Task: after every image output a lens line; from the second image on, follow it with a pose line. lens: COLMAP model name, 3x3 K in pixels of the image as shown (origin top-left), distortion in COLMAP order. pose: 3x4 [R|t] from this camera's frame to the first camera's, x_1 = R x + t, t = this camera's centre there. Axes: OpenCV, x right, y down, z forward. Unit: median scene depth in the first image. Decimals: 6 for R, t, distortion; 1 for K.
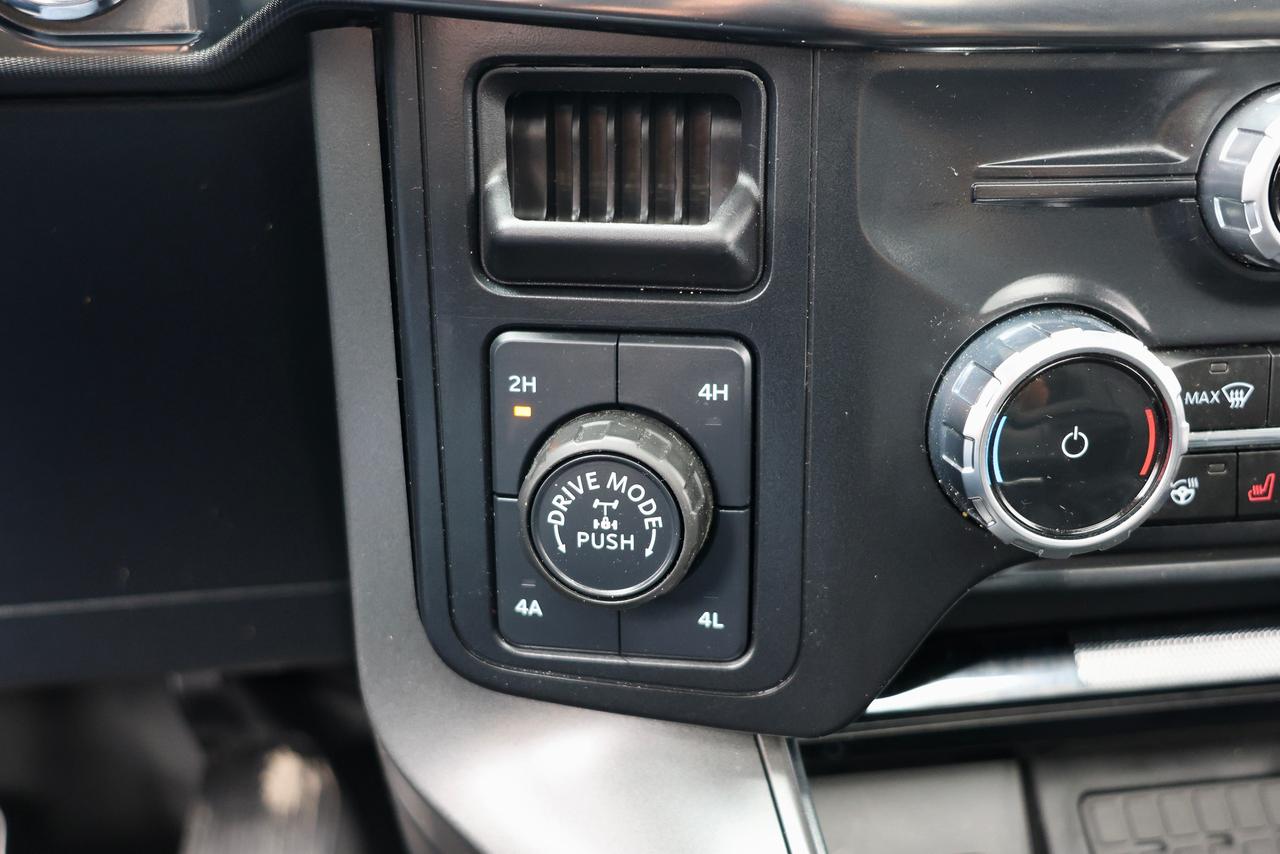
lens RADIAL K [[1448.4, 0, 640.0], [0, 1448.4, 427.0], [0, 0, 1]] dist [0.015283, 0.006592]
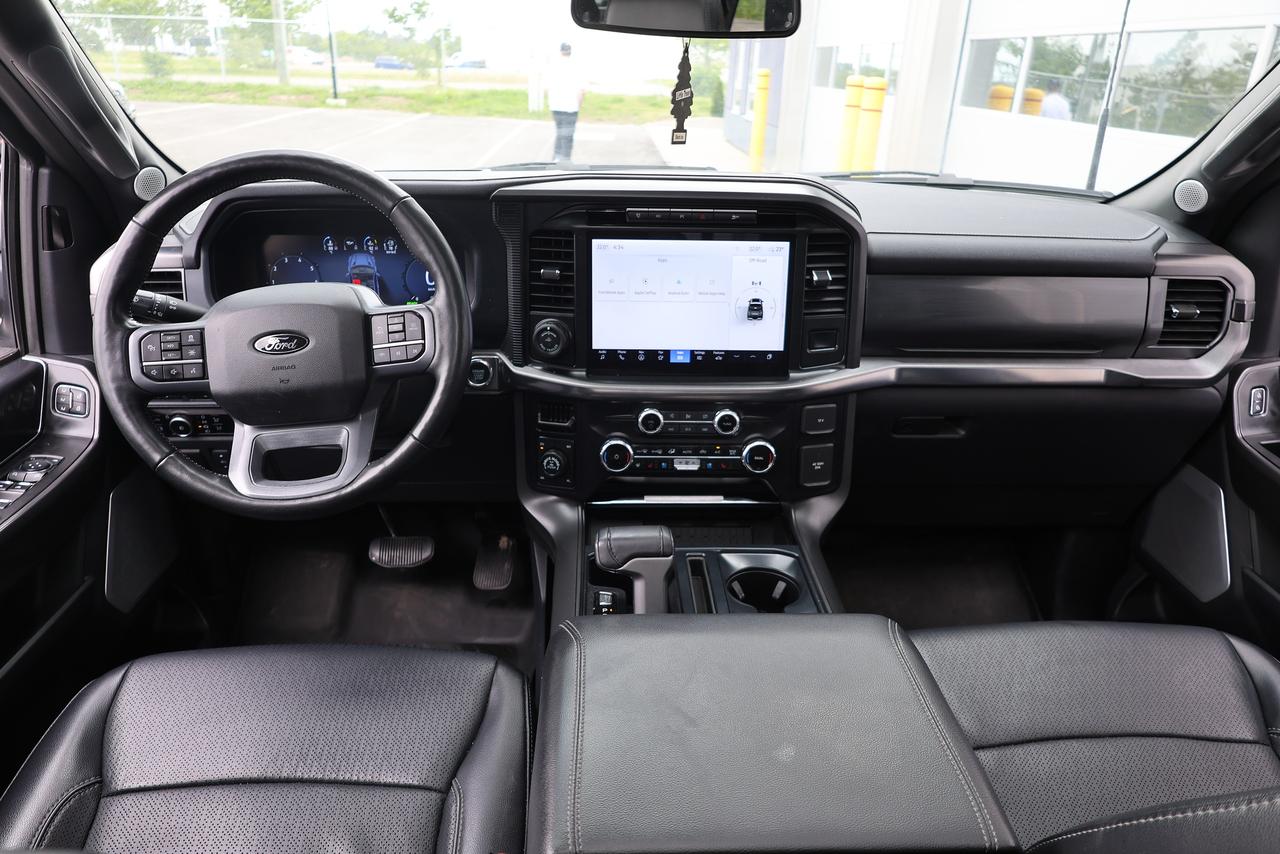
lens RADIAL K [[878.6, 0, 640.0], [0, 878.6, 427.0], [0, 0, 1]] dist [-0.002653, -0.002725]
pose [[0.993927, 0.049220, -0.098422, 0.808151], [-0.052649, 0.998082, -0.032558, 0.000438], [0.096631, 0.037542, 0.994612, -3.171464]]
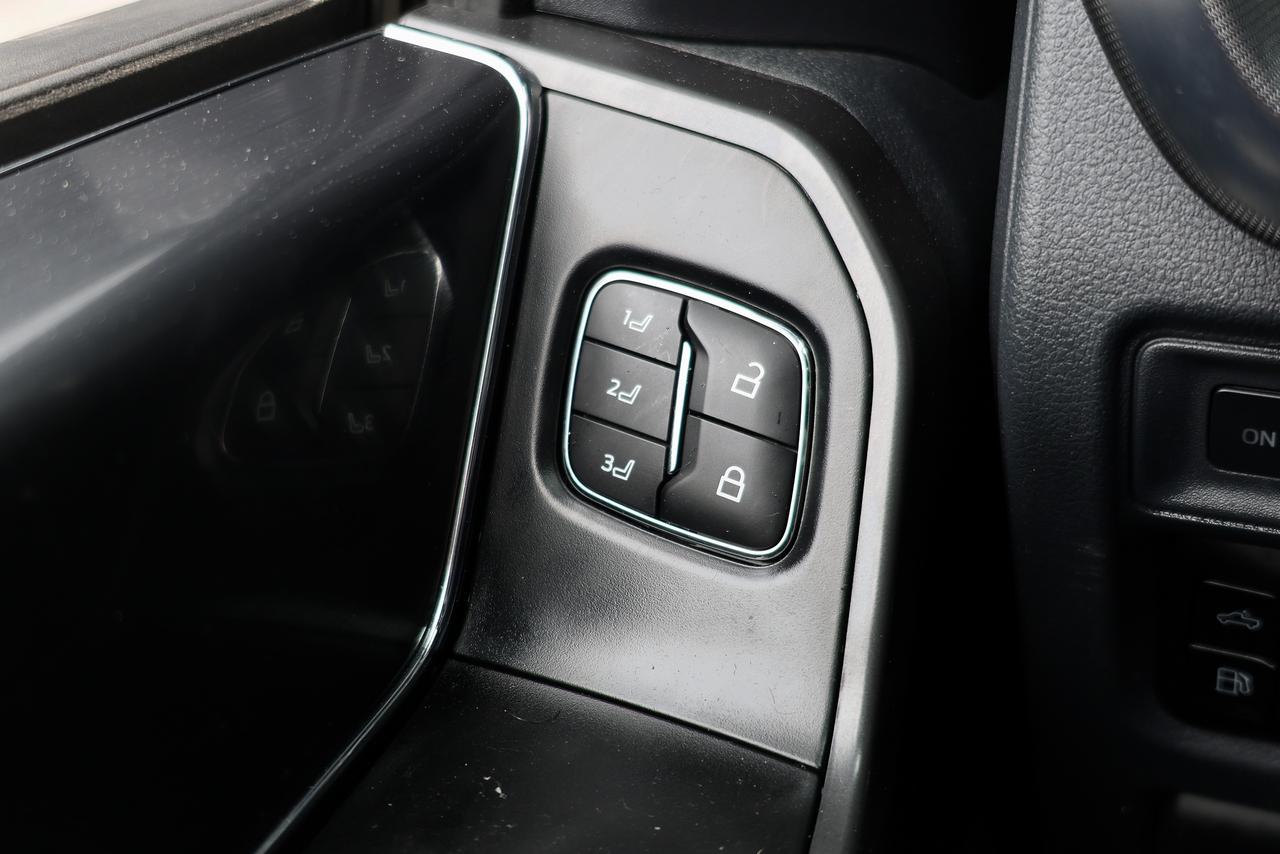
lens RADIAL K [[1803.3, 0, 640.0], [0, 1803.3, 427.0], [0, 0, 1]] dist [0.003648, -0.103586]
pose [[0.835526, 0.187282, -0.516547, -1.813259], [-0.179831, 0.981548, 0.064995, -0.173040], [0.519188, 0.038587, 0.853788, -0.145313]]
